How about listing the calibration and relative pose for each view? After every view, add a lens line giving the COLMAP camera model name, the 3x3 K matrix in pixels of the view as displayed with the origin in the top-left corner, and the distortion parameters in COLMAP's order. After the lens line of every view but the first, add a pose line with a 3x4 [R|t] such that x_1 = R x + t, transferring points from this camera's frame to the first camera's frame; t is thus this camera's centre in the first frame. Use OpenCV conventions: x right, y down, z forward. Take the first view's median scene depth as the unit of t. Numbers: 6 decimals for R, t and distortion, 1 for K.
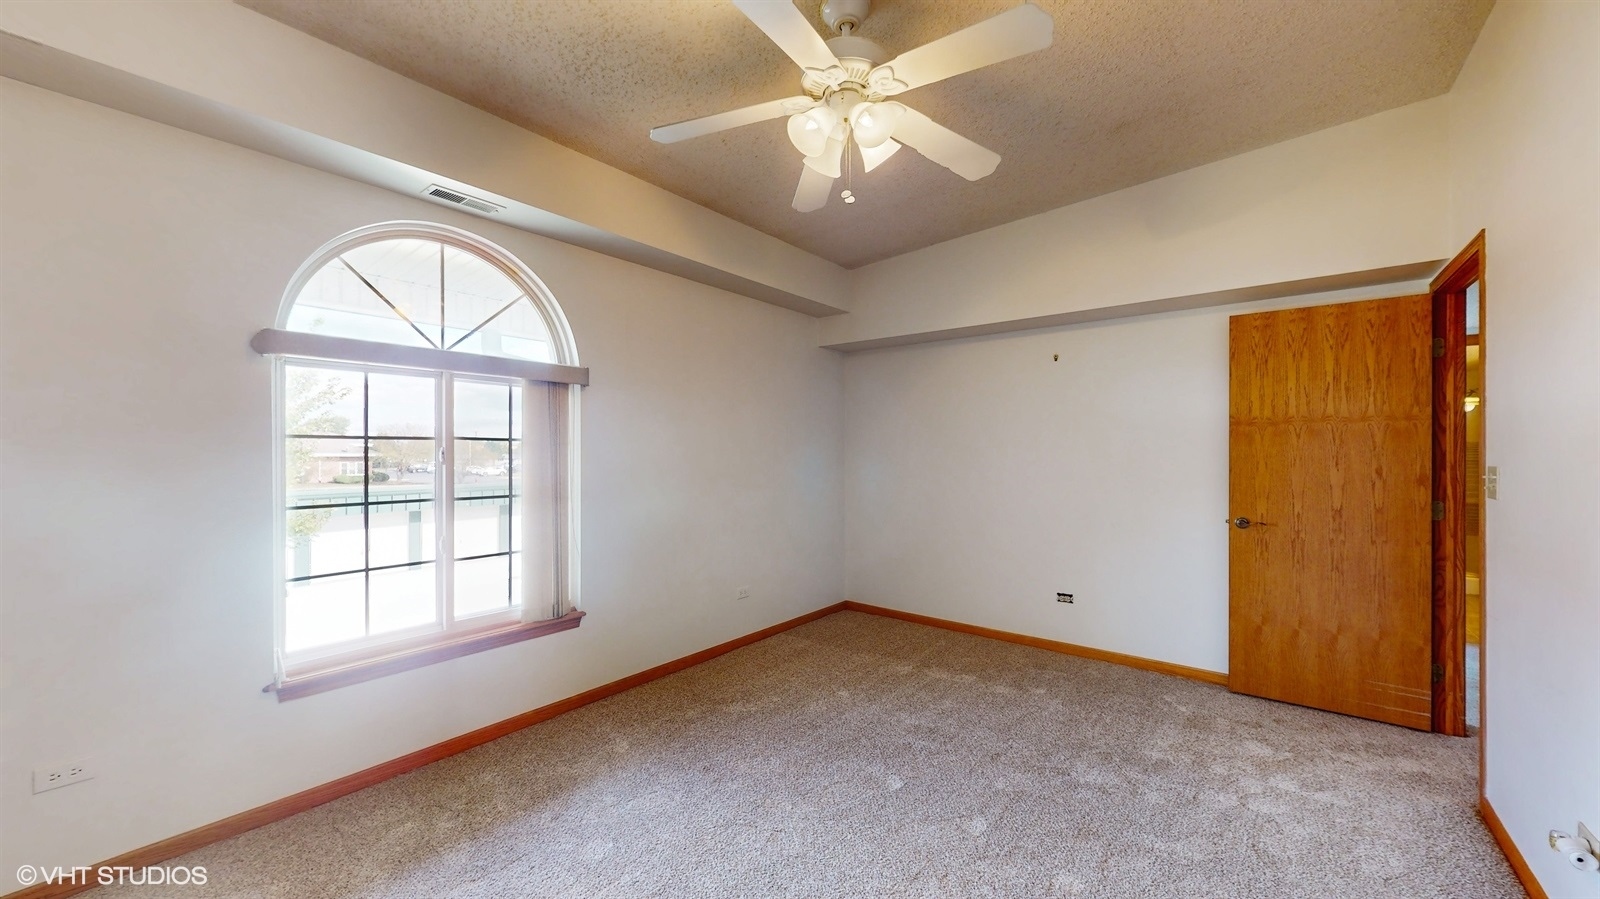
lens RADIAL K [[590.5, 0, 788.3], [0, 590.5, 449.3], [0, 0, 1]] dist [-0.002198, -0.000092]
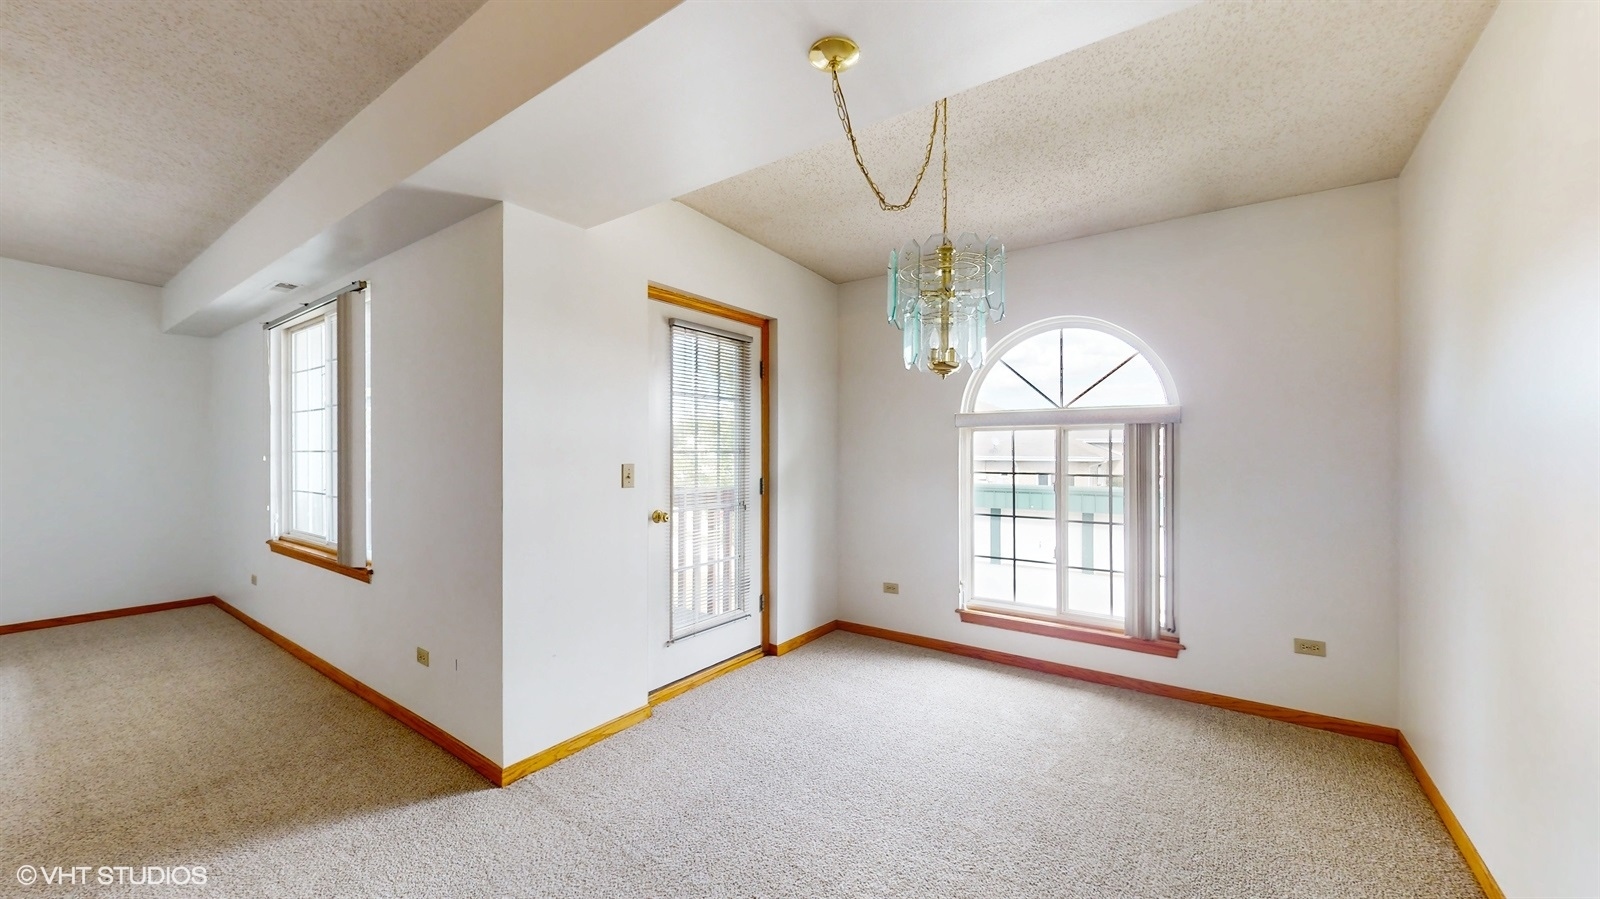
lens RADIAL K [[590.5, 0, 804.8], [0, 590.5, 450.9], [0, 0, 1]] dist [-0.002198, -0.000092]
pose [[0.077445, -0.002552, -0.996993, 0.732495], [-0.005740, 0.999979, -0.003006, -0.066067], [0.996980, 0.005956, 0.077429, 0.311576]]
